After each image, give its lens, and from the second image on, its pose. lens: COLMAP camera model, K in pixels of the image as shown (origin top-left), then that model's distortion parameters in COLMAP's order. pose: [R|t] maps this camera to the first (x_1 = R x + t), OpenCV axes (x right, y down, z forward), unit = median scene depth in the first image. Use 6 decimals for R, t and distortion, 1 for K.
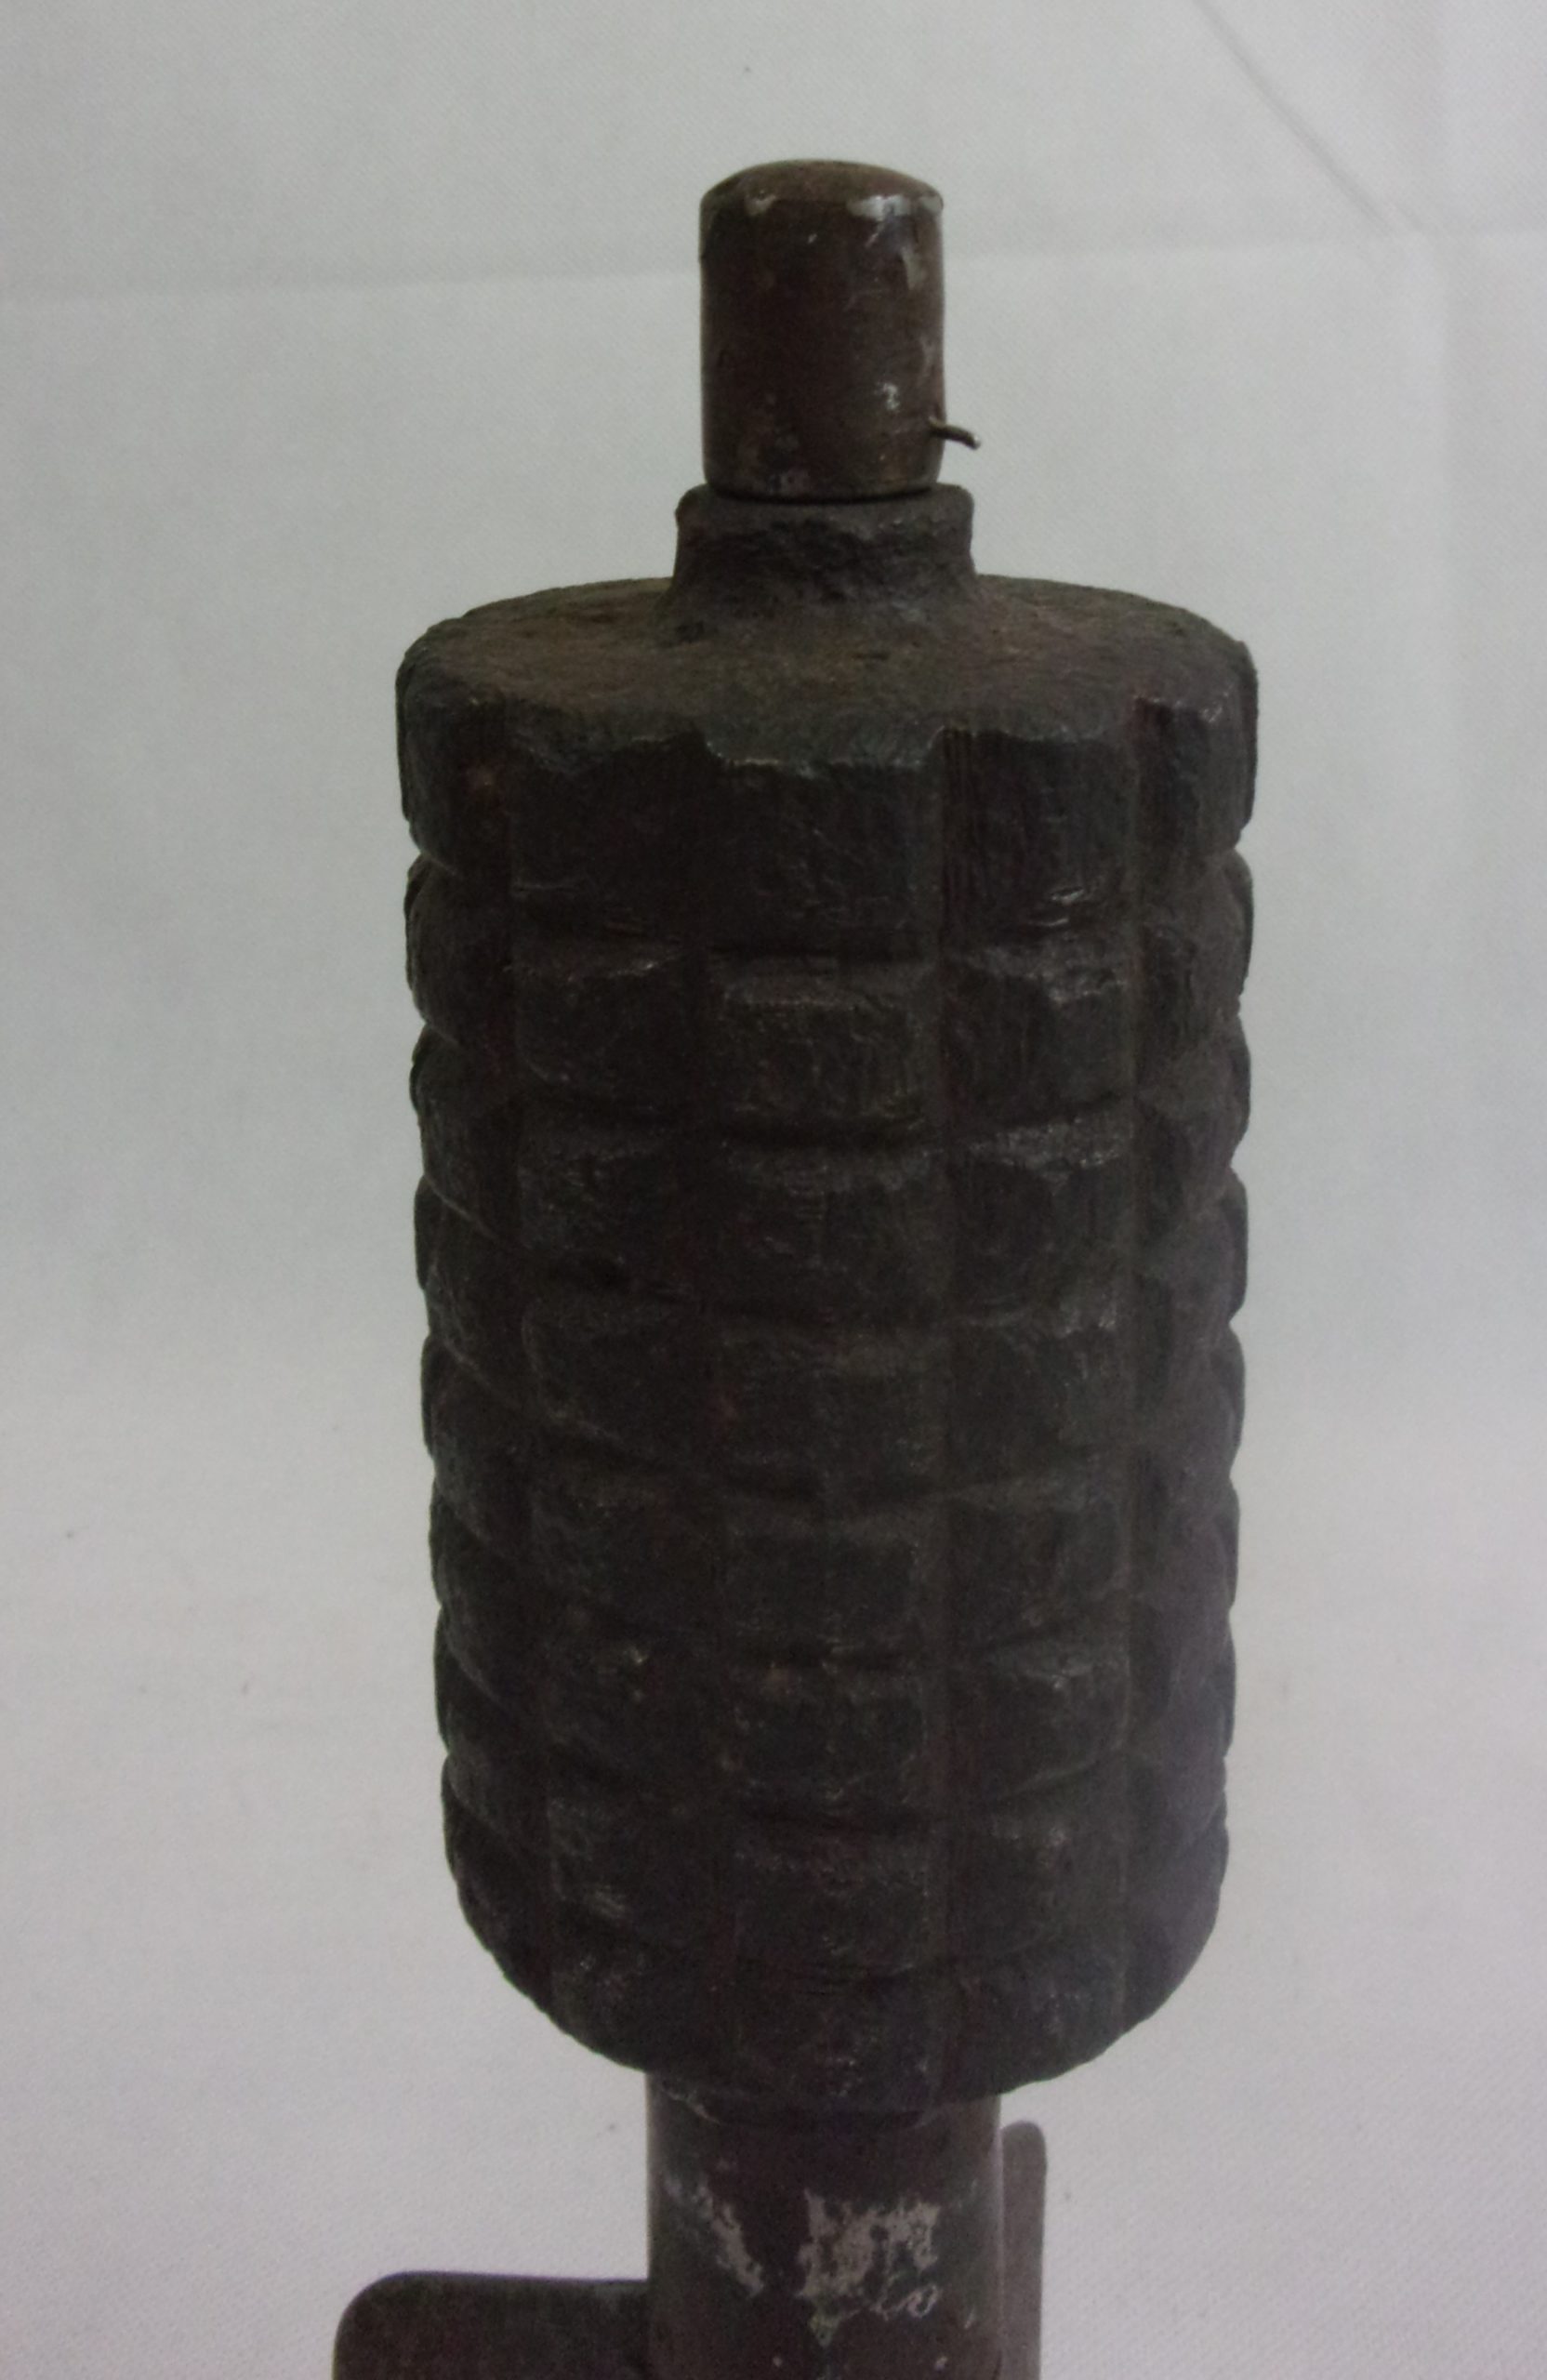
lens RADIAL K [[2475.0, 0, 773.5], [0, 2475.0, 1190.0], [0, 0, 1]] dist [0.009920, -0.013962]
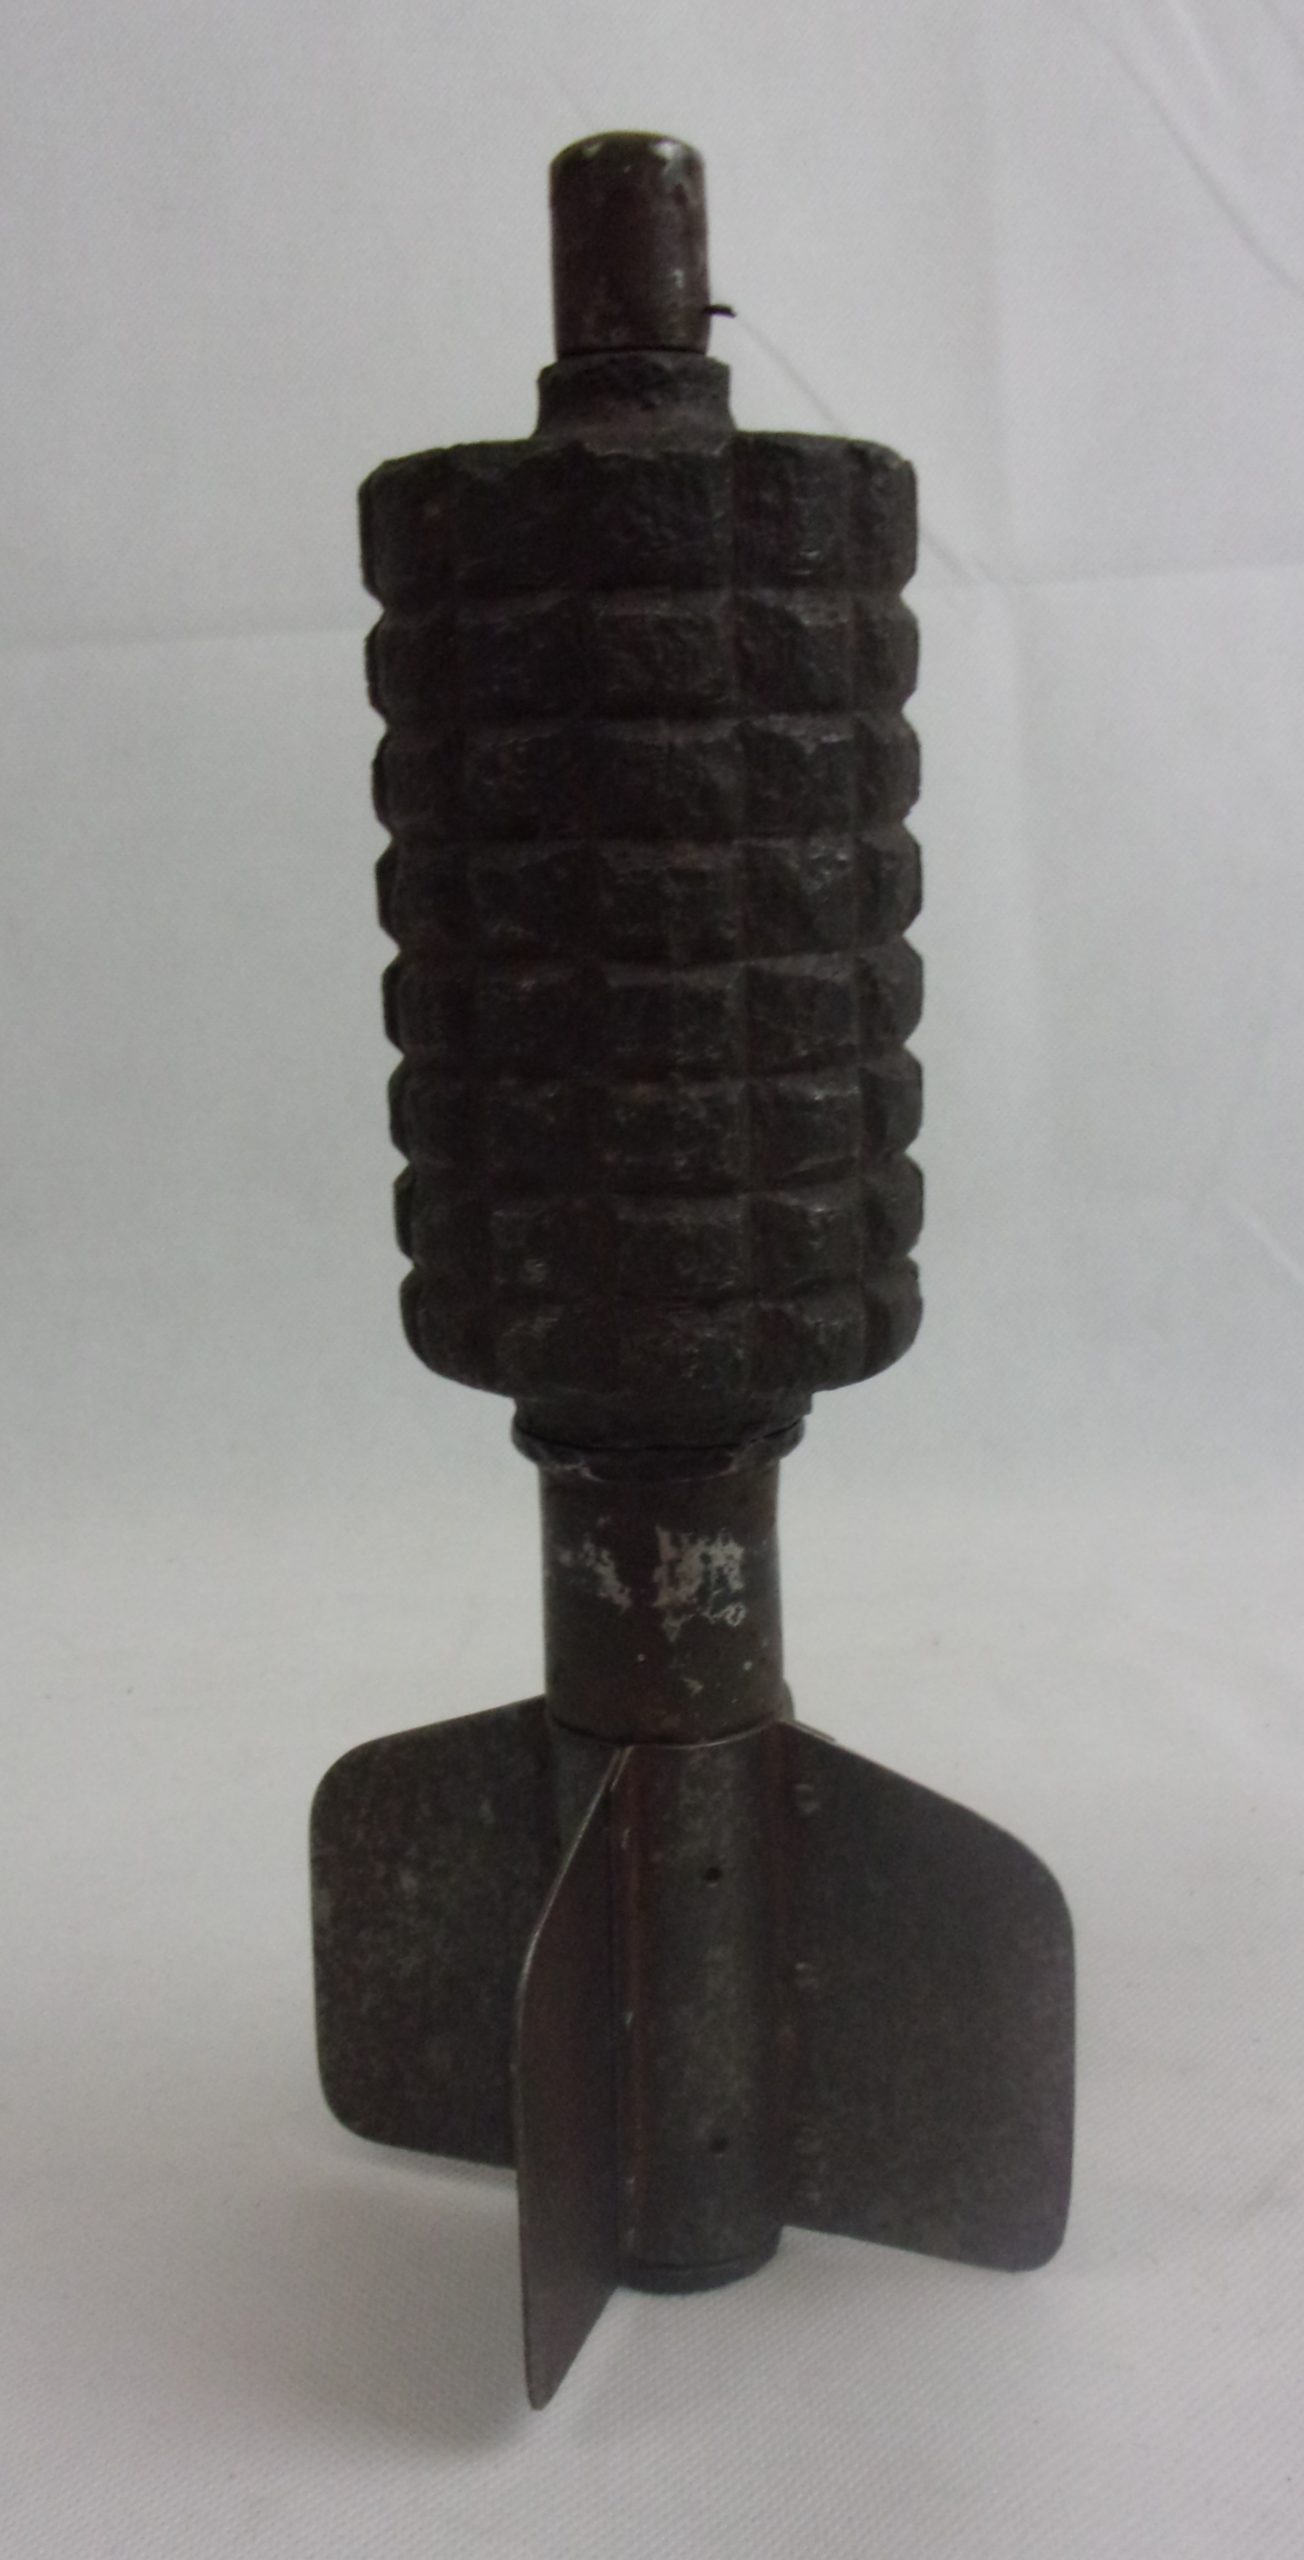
lens RADIAL K [[1905.7, 0, 652.0], [0, 1905.7, 1280.0], [0, 0, 1]] dist [-0.000535, -0.001664]
pose [[0.997305, -0.040860, 0.060937, -0.069156], [0.040026, 0.999088, 0.014844, 0.292957], [-0.061488, -0.012365, 0.998031, -0.205758]]
